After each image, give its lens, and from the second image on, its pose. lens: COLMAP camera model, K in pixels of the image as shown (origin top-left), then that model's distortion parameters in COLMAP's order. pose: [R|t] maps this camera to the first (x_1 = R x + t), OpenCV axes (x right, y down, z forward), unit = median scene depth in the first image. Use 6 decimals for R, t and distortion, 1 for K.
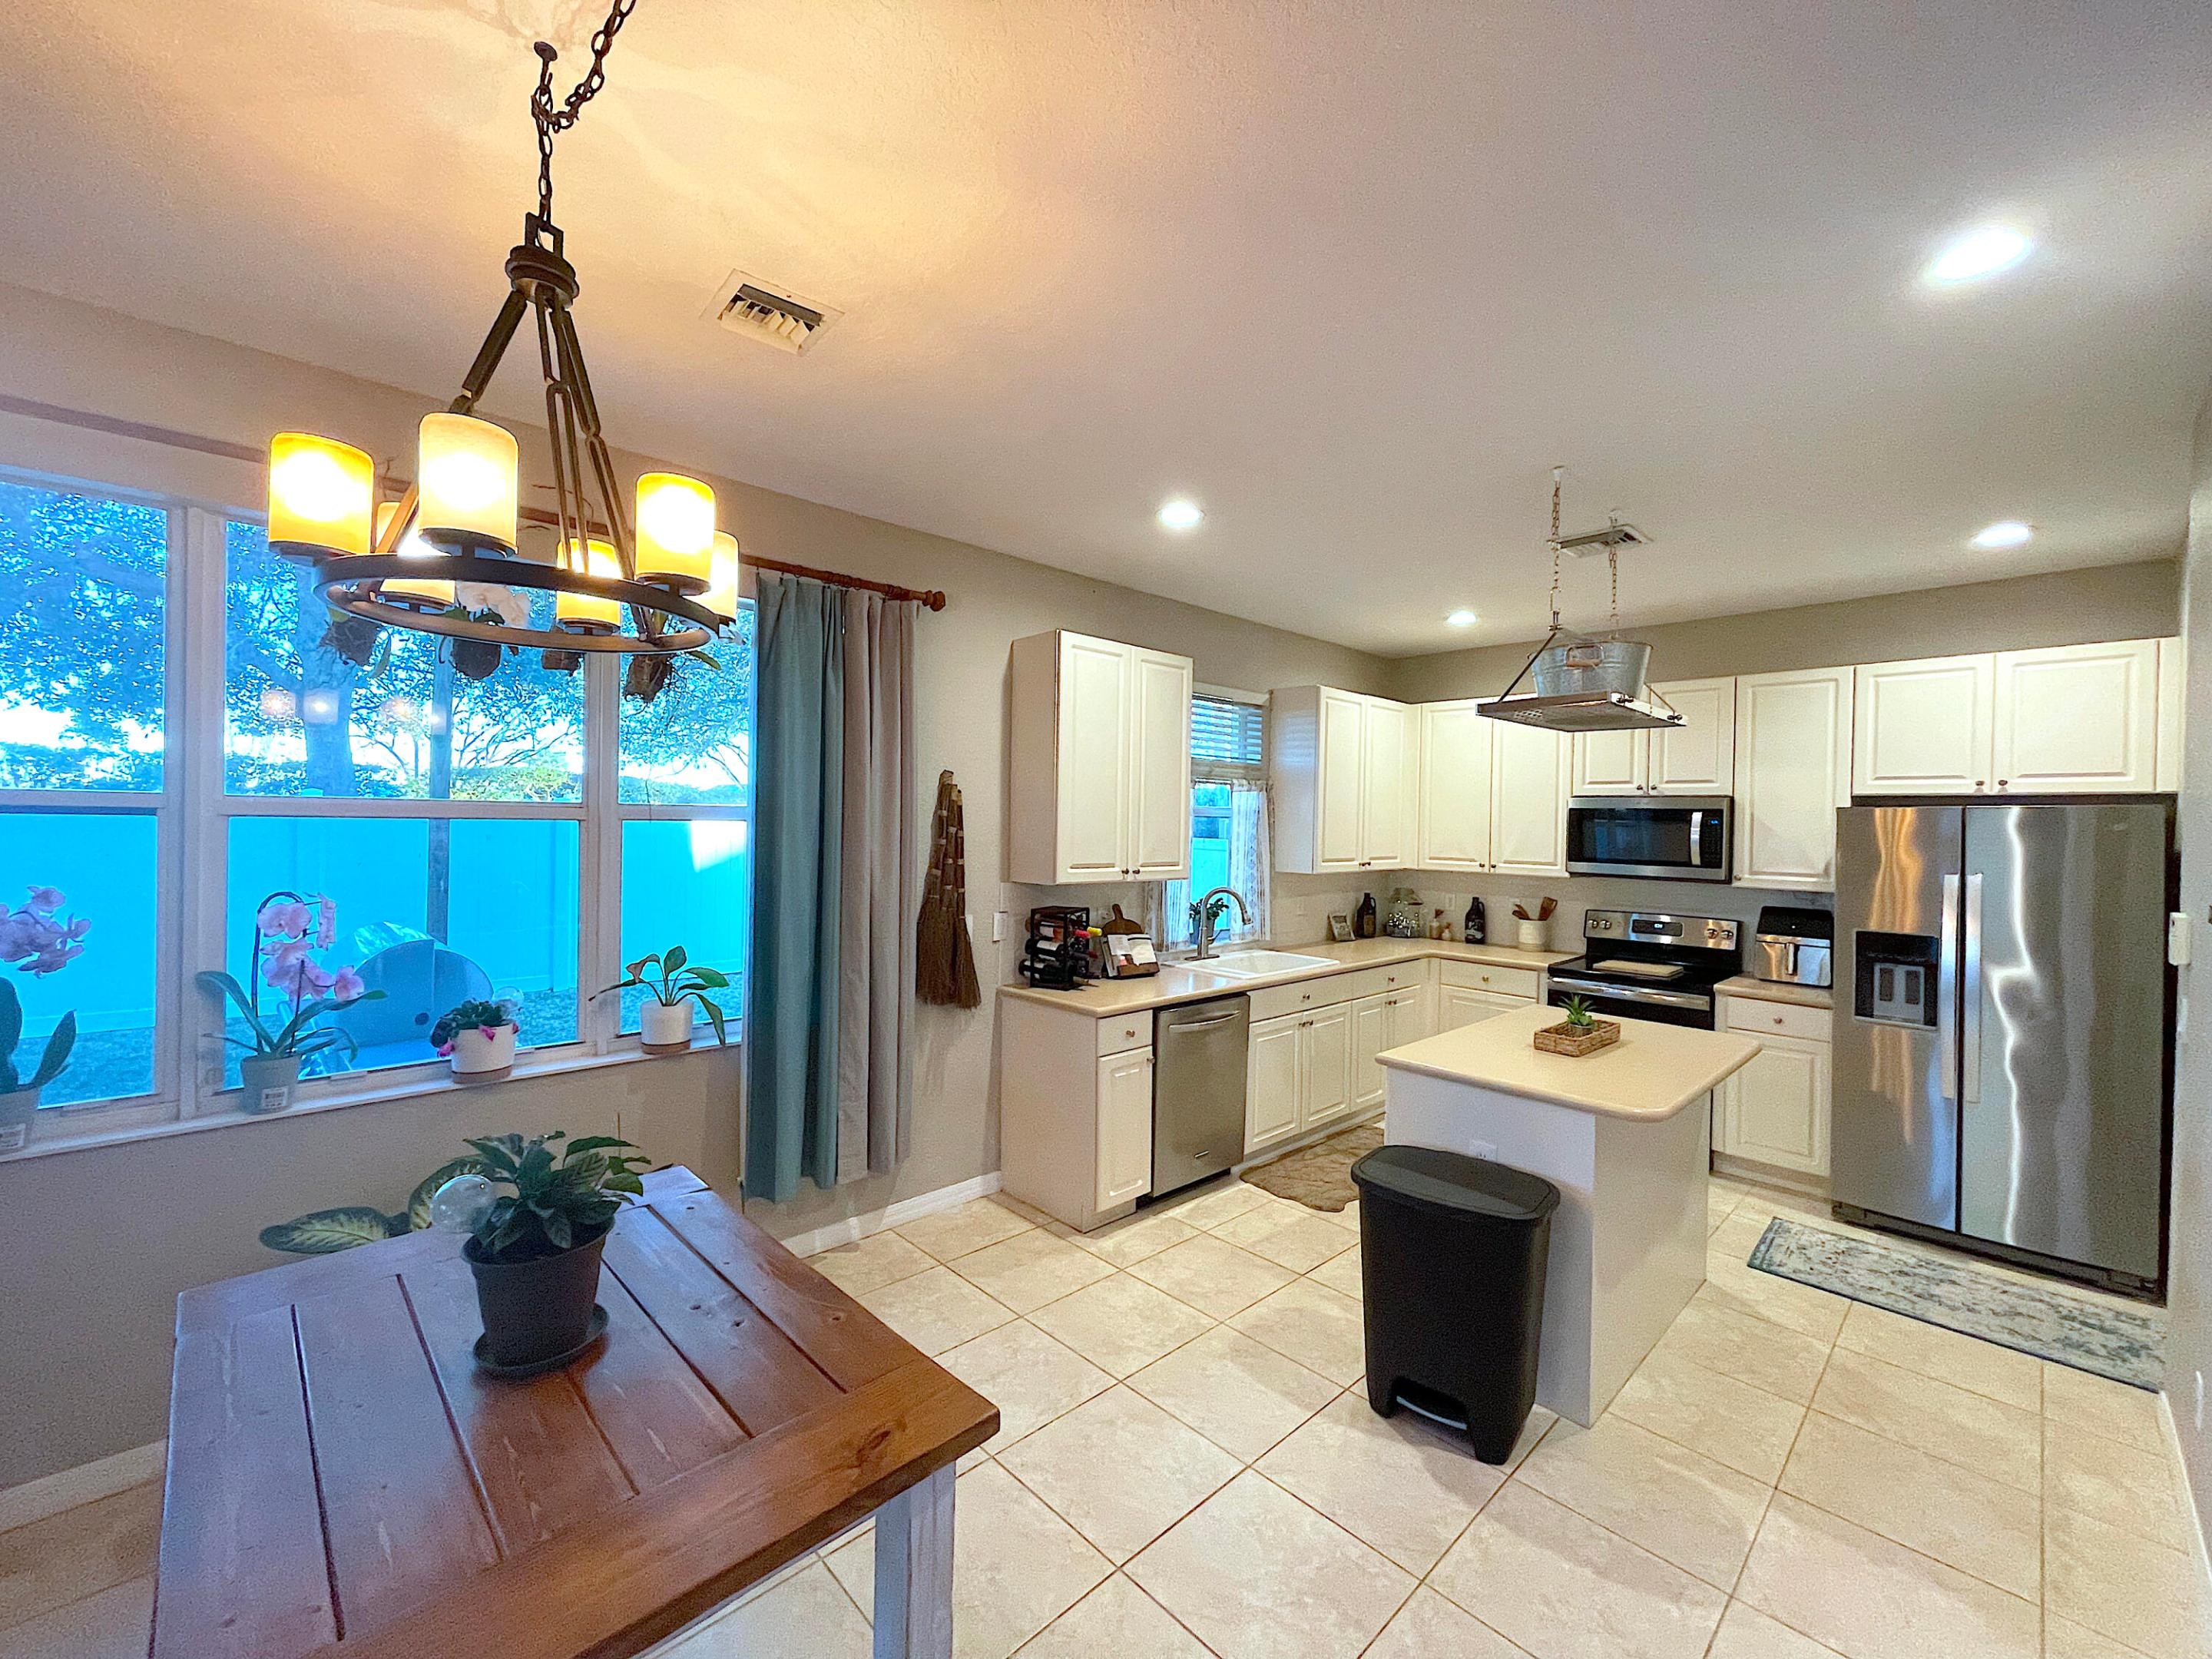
lens RADIAL K [[891.9, 0, 1101.1], [0, 891.9, 829.1], [0, 0, 1]] dist [-0.008519, 0.005028]
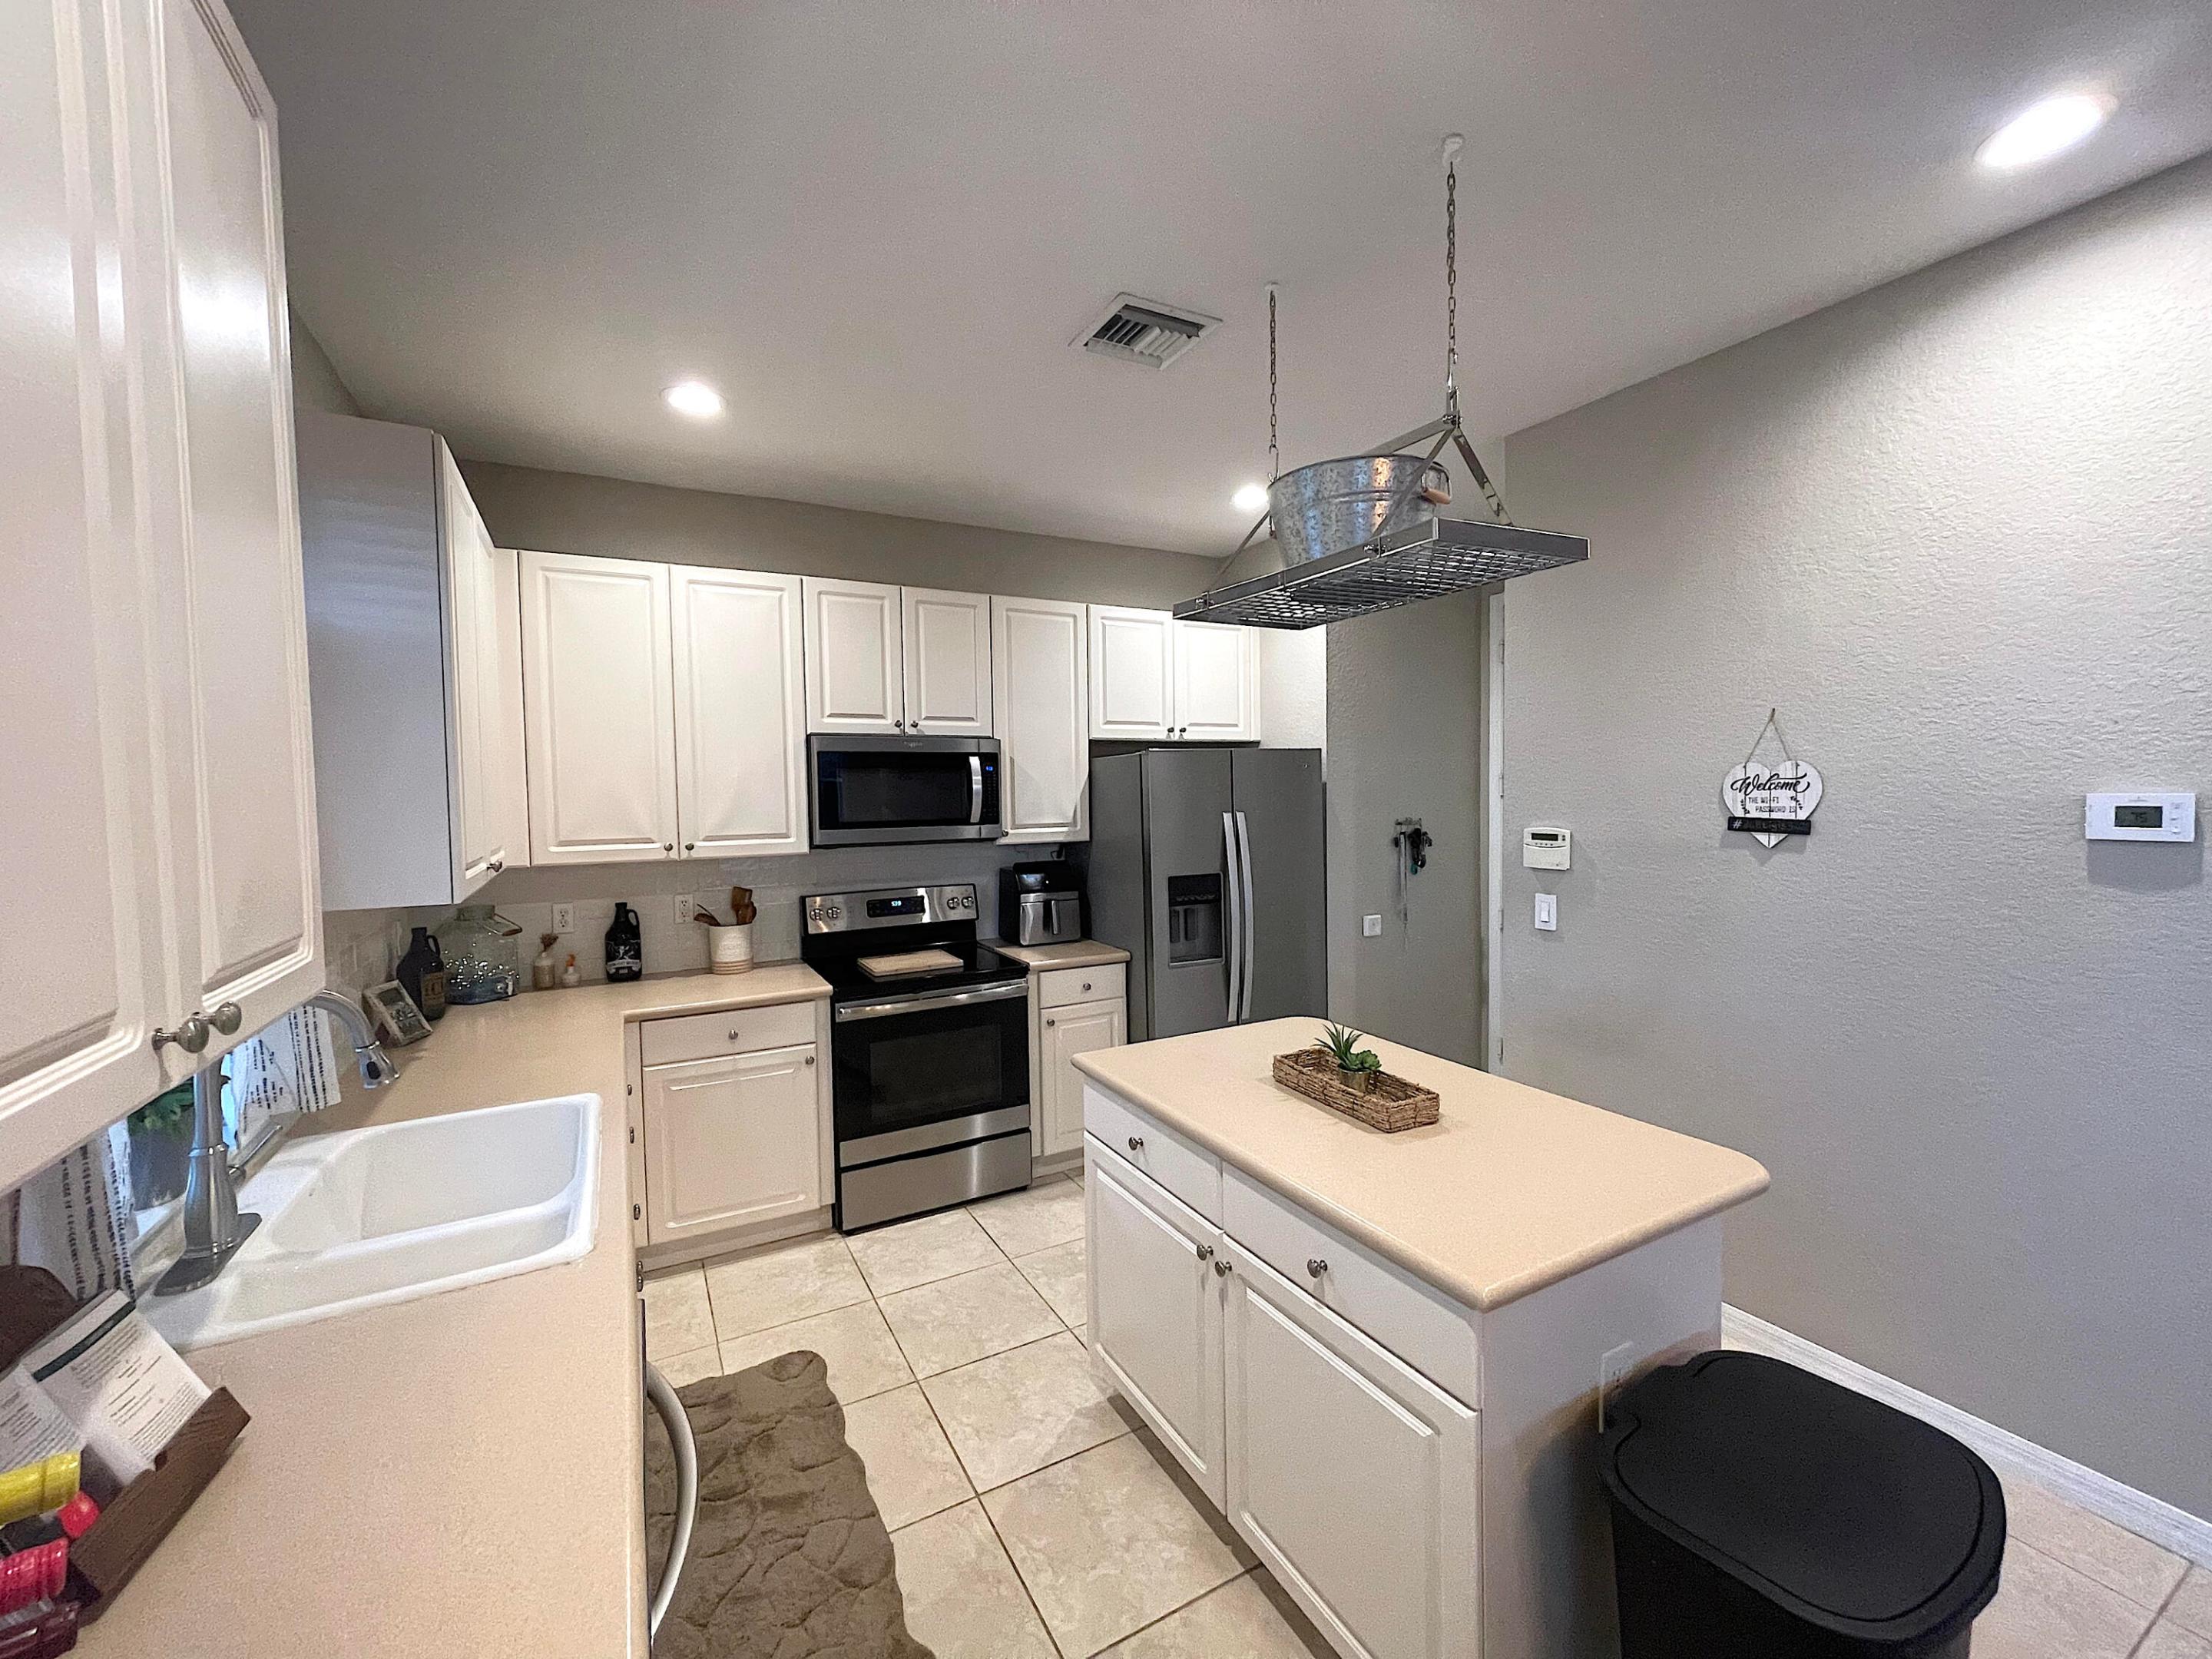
lens RADIAL K [[891.9, 0, 1102.6], [0, 891.9, 828.5], [0, 0, 1]] dist [-0.008519, 0.005028]
pose [[0.254430, -0.066393, 0.964809, -0.085093], [0.028431, 0.997723, 0.061161, 0.000054], [-0.966673, 0.011869, 0.255738, 0.689857]]
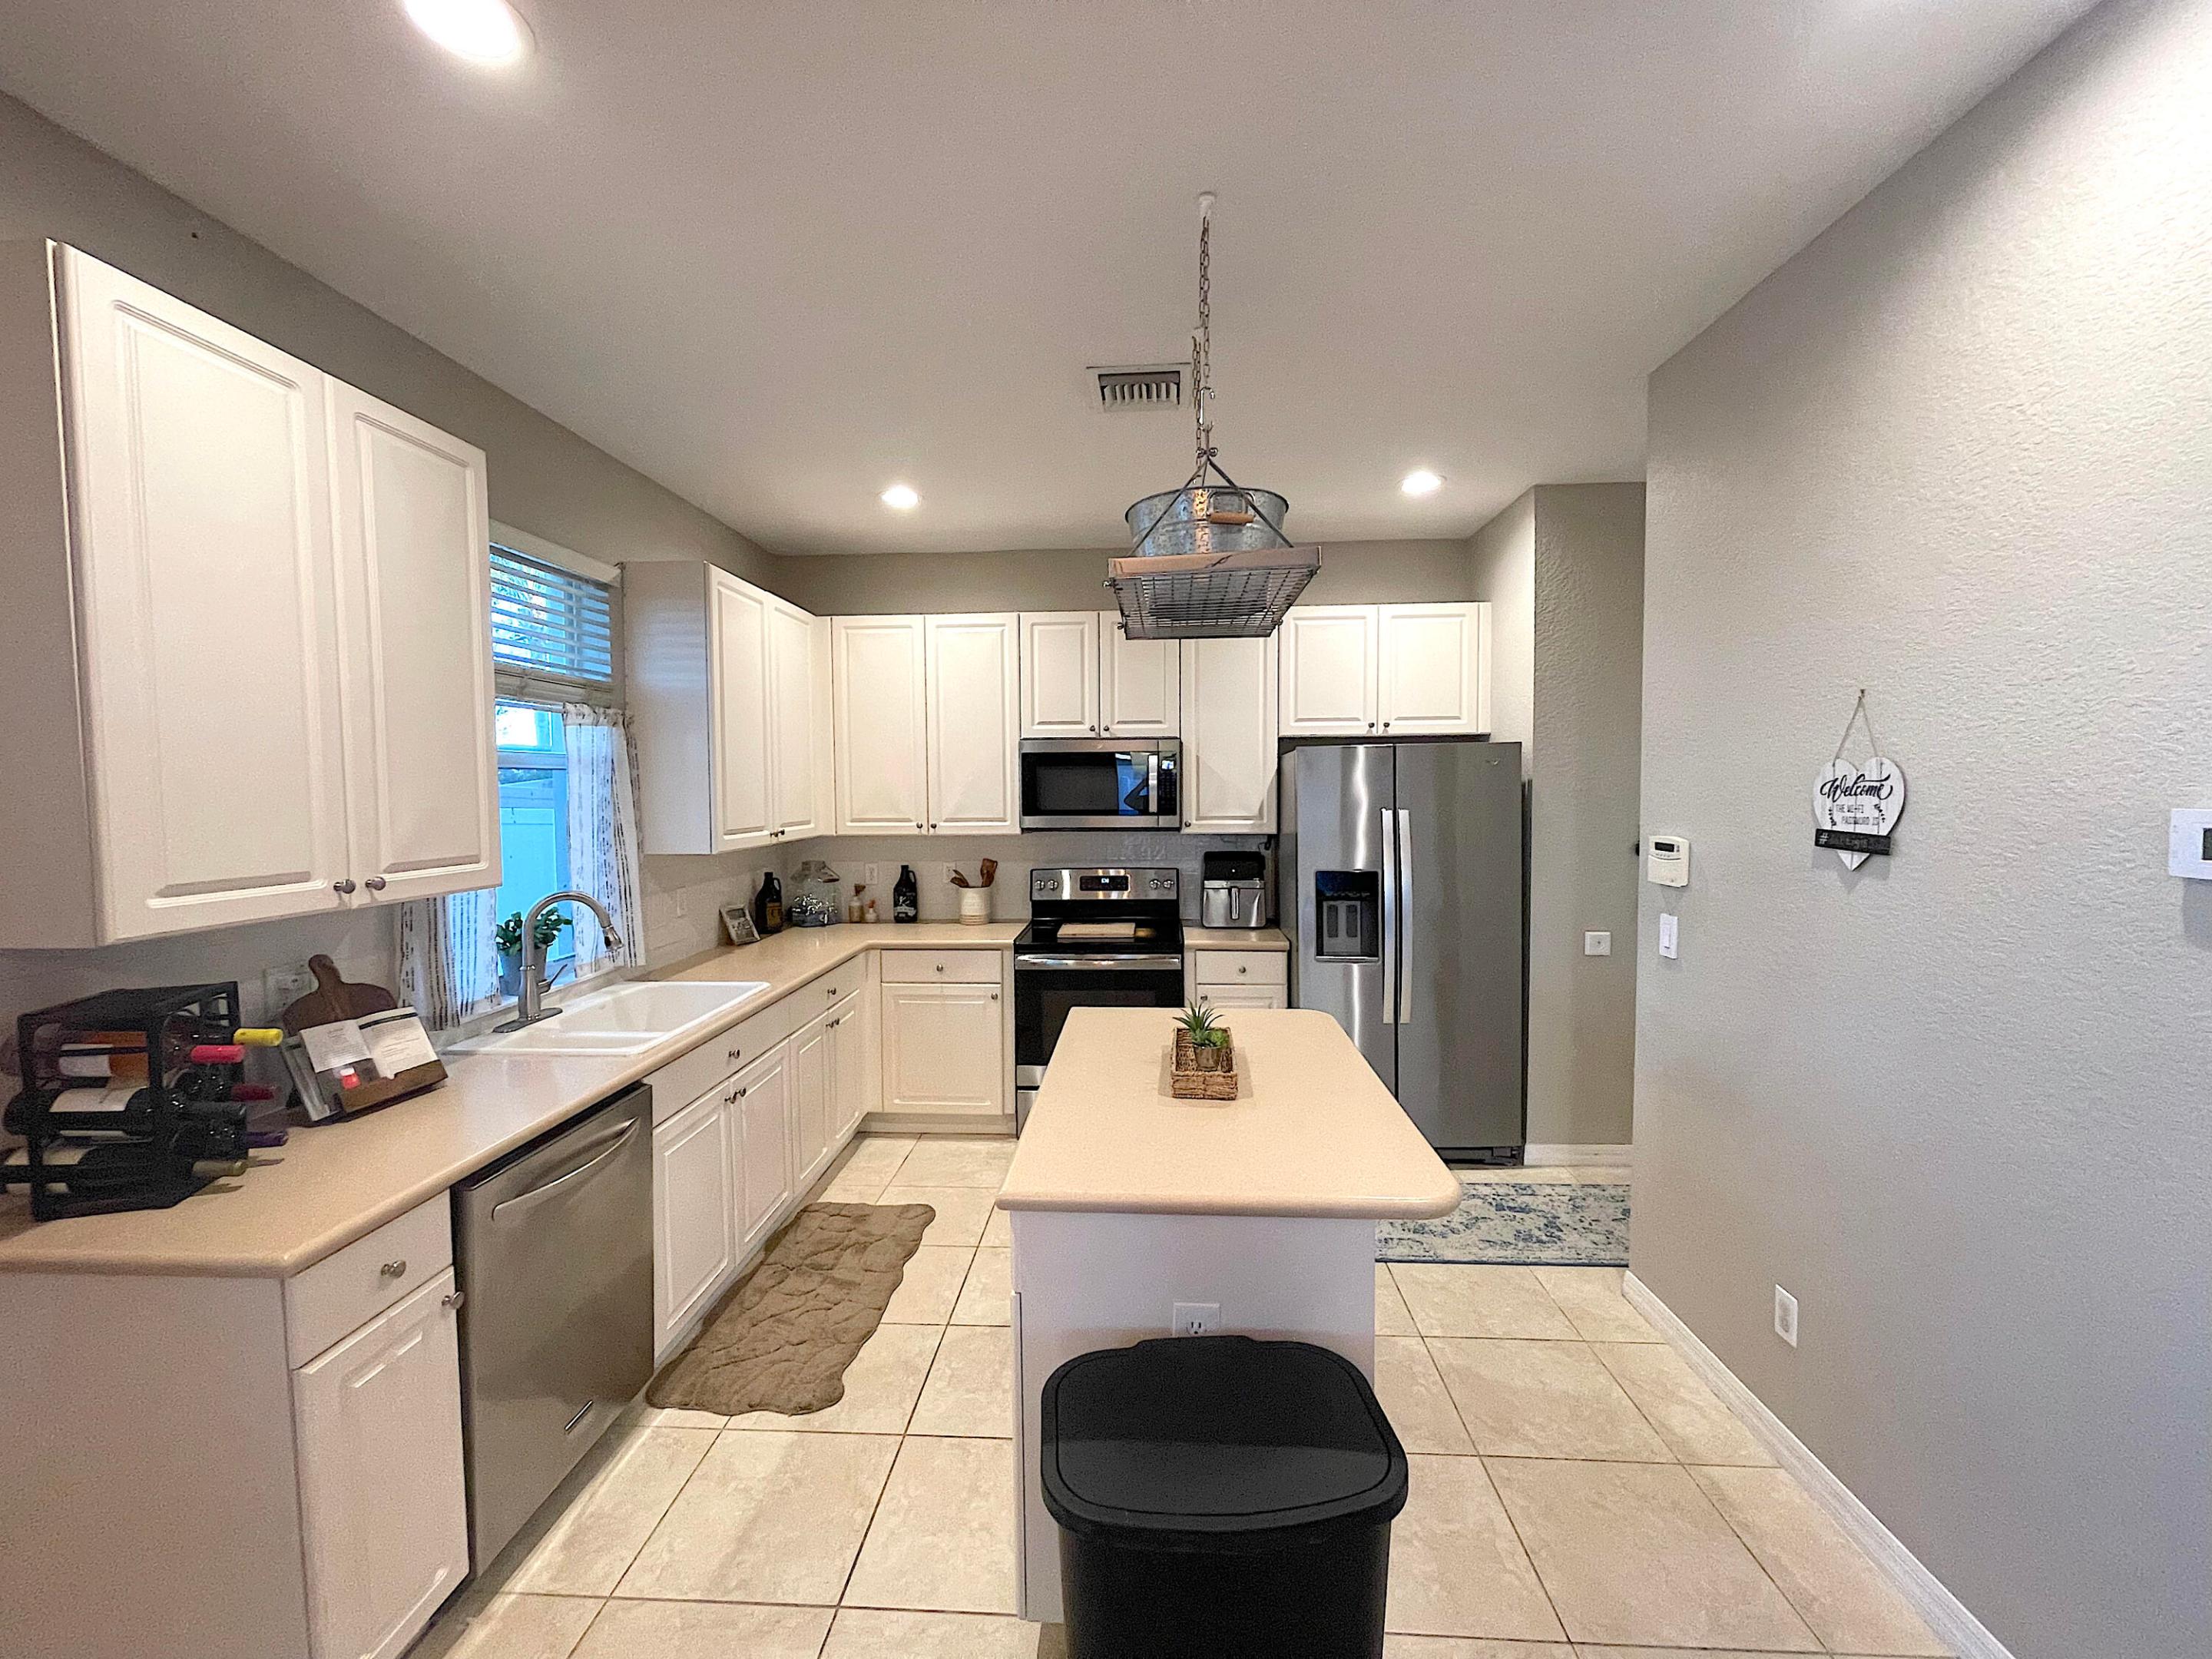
lens RADIAL K [[891.9, 0, 1102.5], [0, 891.9, 824.9], [0, 0, 1]] dist [-0.008519, 0.005028]
pose [[0.728216, -0.056038, 0.683053, 0.001384], [0.027873, 0.998249, 0.052181, 0.003507], [-0.684781, -0.018961, 0.728502, 0.370635]]
